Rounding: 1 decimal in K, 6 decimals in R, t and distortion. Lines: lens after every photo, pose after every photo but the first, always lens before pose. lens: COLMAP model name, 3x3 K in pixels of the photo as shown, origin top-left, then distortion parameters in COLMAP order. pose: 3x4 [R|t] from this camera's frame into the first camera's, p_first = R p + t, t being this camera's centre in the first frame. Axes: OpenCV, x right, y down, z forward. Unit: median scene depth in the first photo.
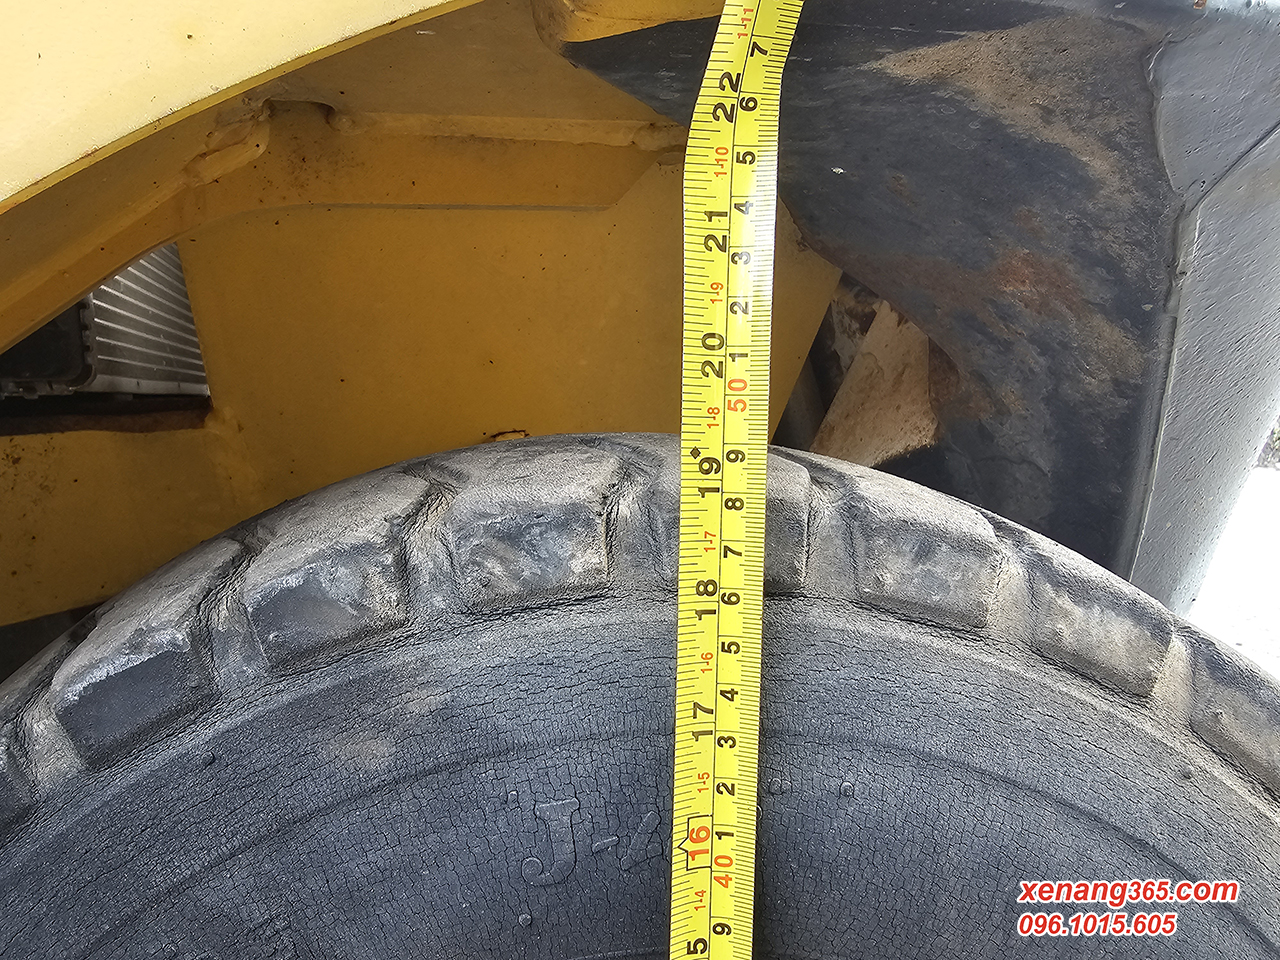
lens RADIAL K [[901.6, 0, 546.5], [0, 901.6, 497.7], [0, 0, 1]] dist [0.002293, -0.001931]
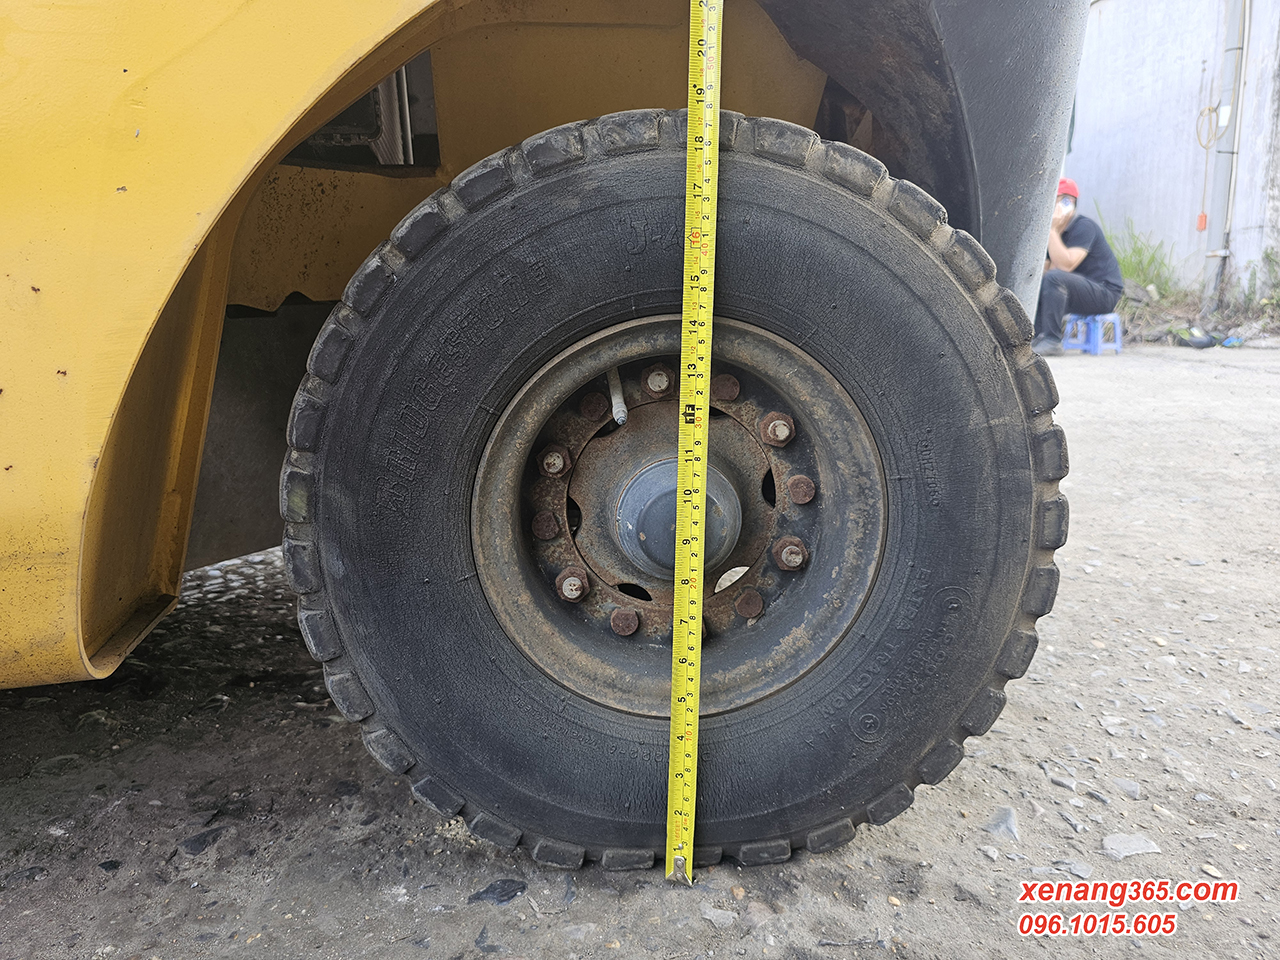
lens RADIAL K [[863.8, 0, 640.0], [0, 863.8, 480.0], [0, 0, 1]] dist [0.004897, -0.002041]
pose [[0.999823, -0.001271, -0.018758, 0.060604], [0.003265, 0.994291, 0.106657, 0.814958], [0.018516, -0.106699, 0.994119, -1.656048]]
